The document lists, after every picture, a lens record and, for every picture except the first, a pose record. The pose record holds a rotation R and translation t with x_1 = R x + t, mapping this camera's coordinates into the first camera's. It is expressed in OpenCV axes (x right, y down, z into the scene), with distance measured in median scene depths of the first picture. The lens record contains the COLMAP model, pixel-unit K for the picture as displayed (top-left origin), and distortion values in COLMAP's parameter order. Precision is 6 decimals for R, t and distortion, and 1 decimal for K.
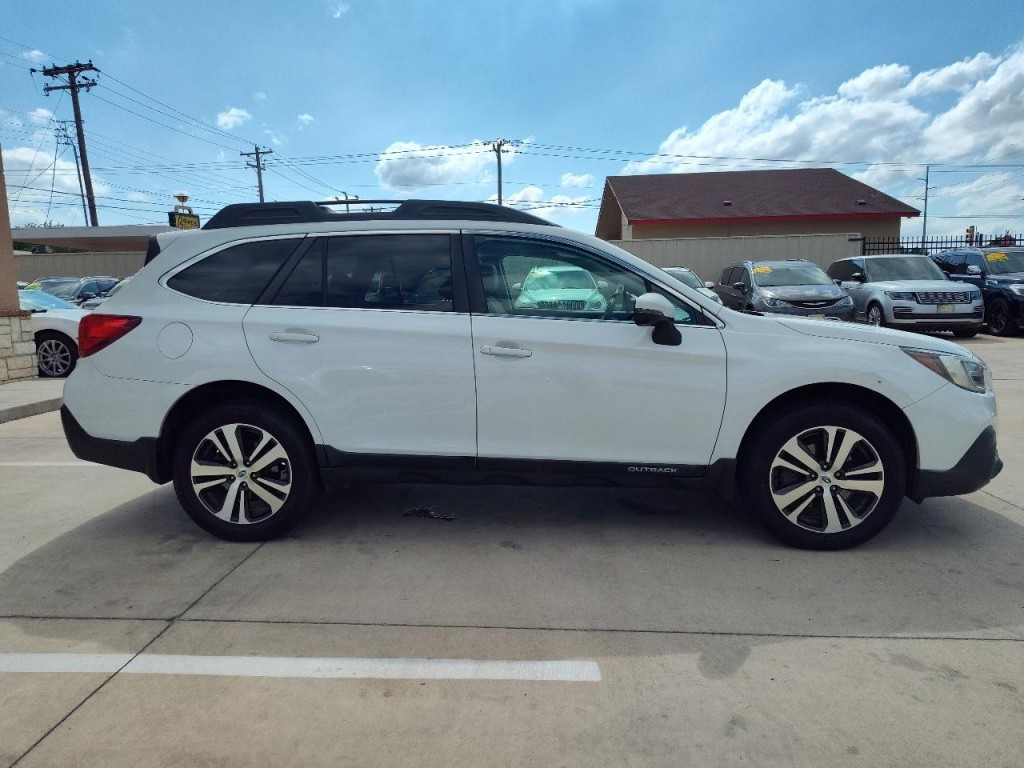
lens RADIAL K [[701.2, 0, 514.7], [0, 701.2, 384.4], [0, 0, 1]] dist [0.042971, -0.042301]
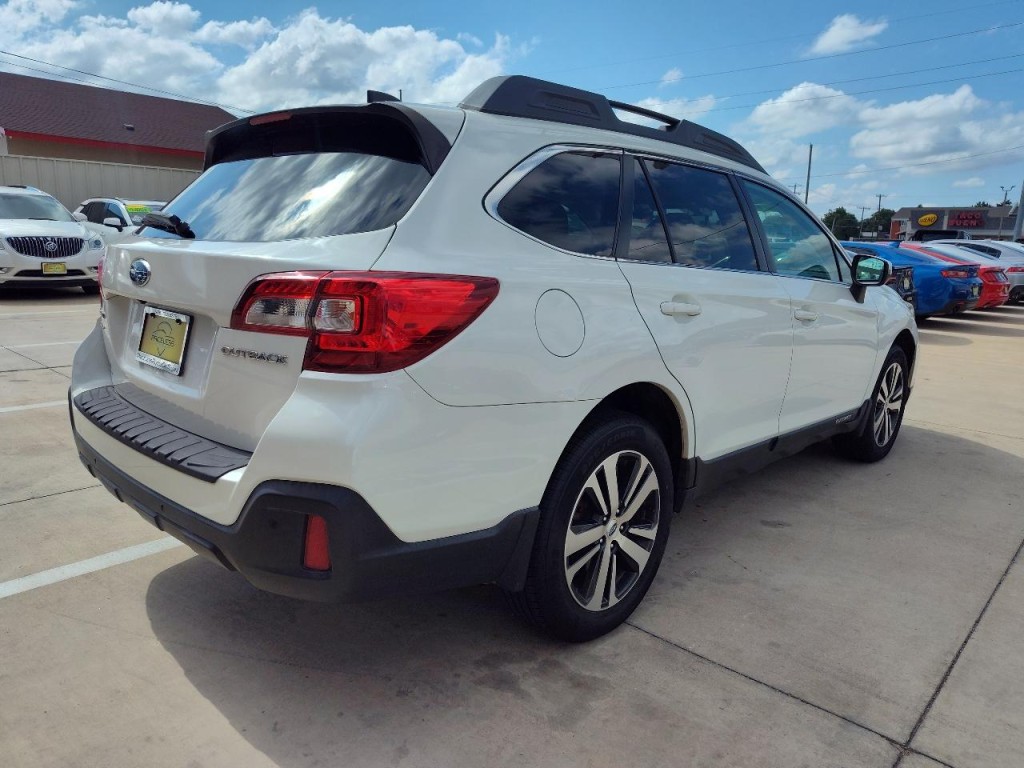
lens RADIAL K [[701.2, 0, 516.6], [0, 701.2, 382.9], [0, 0, 1]] dist [0.042971, -0.042301]
pose [[0.627088, -0.115847, 0.770286, -0.909100], [0.056779, 0.993046, 0.103126, -0.072401], [-0.776876, -0.020933, 0.629305, 0.675805]]
